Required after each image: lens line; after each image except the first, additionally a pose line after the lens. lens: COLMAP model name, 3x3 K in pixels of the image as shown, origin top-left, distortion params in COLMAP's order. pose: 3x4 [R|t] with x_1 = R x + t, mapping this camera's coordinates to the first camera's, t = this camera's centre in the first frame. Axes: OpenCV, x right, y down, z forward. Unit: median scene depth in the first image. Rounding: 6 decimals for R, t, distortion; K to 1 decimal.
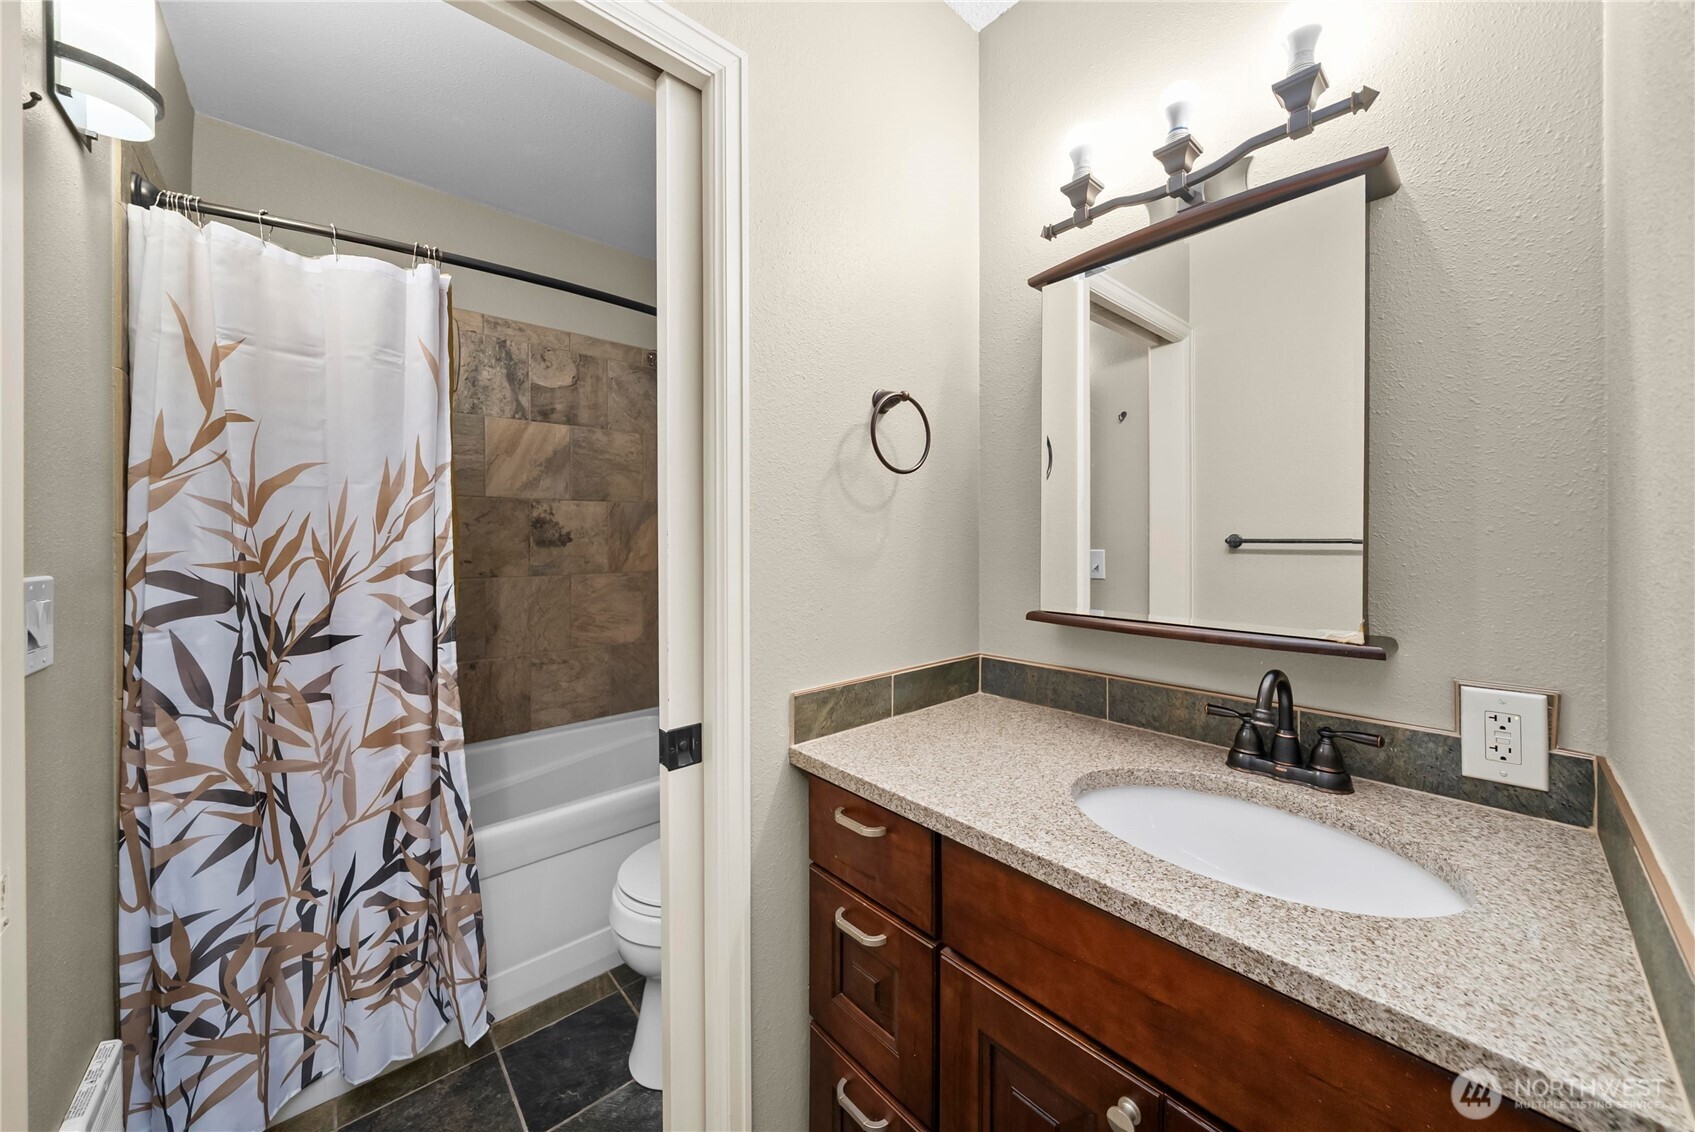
lens RADIAL K [[613.1, 0, 861.7], [0, 613.1, 538.1], [0, 0, 1]] dist [-0.008935, 0.000667]
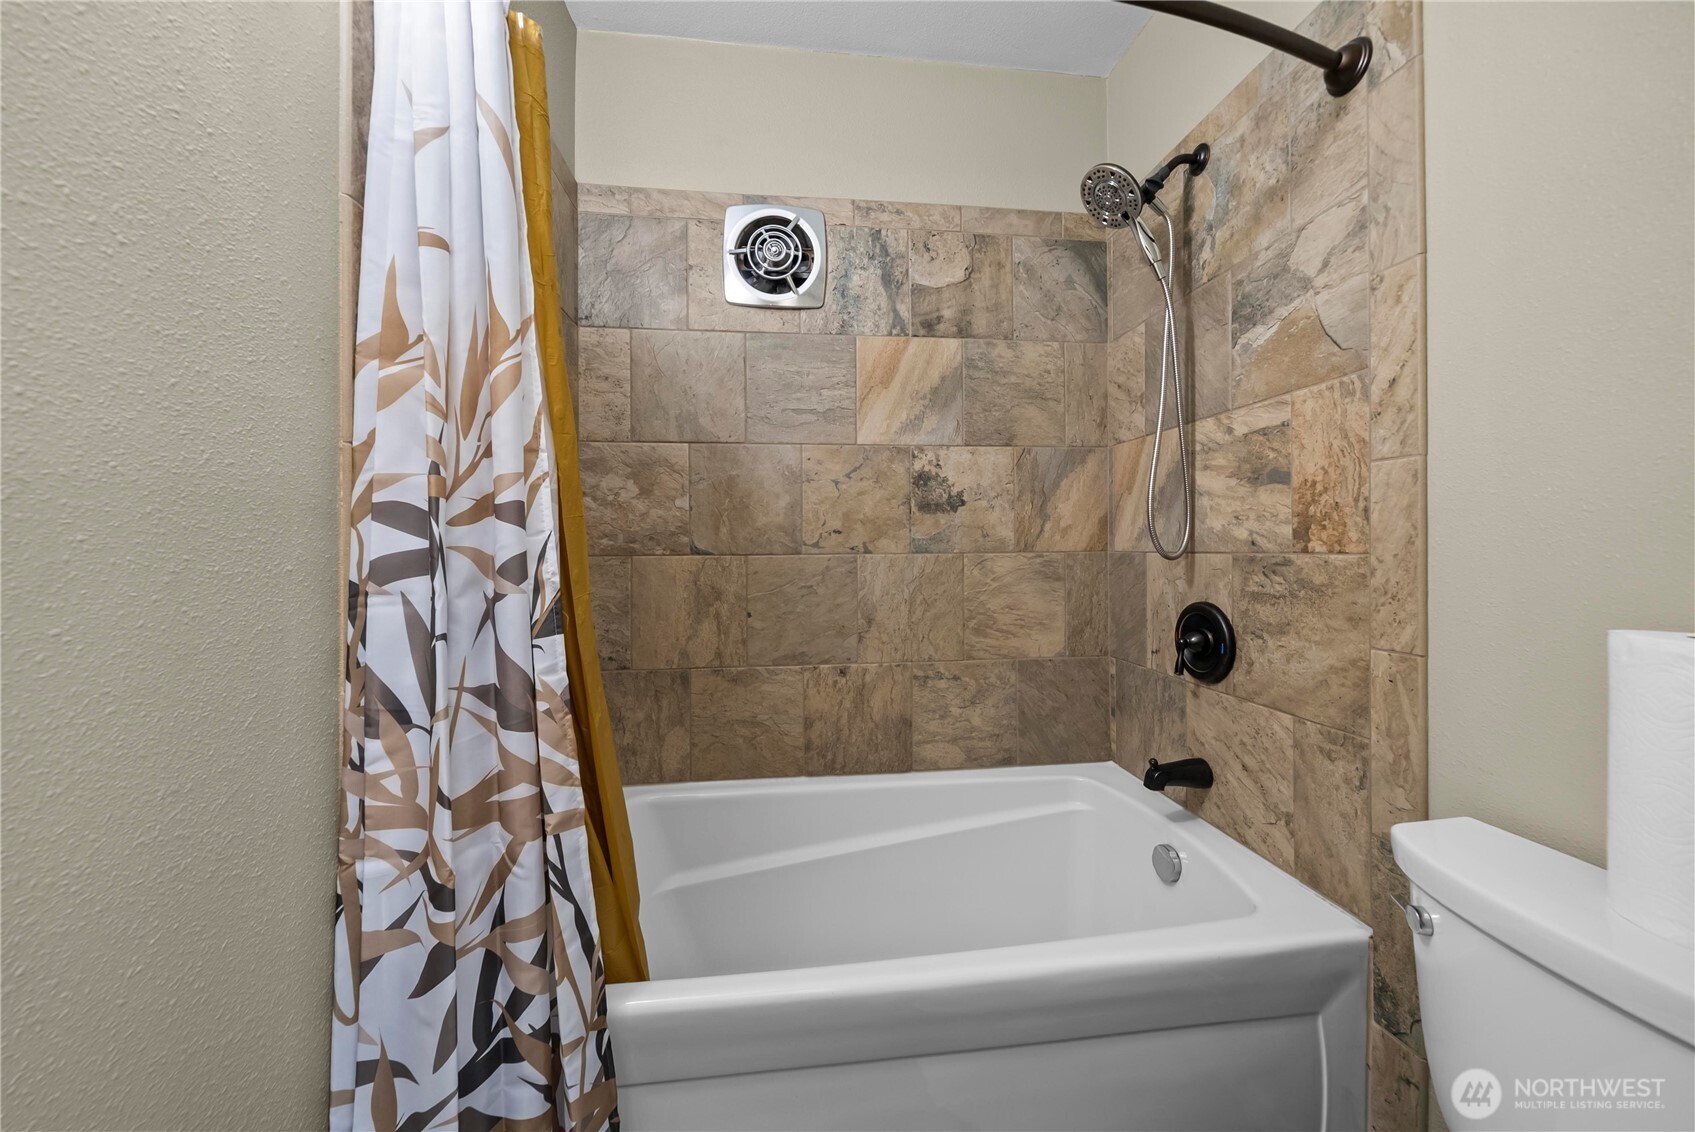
lens RADIAL K [[613.1, 0, 851.6], [0, 613.1, 551.6], [0, 0, 1]] dist [-0.008935, 0.000667]
pose [[0.816520, 0.003458, -0.577307, -0.184773], [0.004275, 0.999918, 0.012036, 0.050915], [0.577301, -0.012295, 0.816439, 0.373026]]
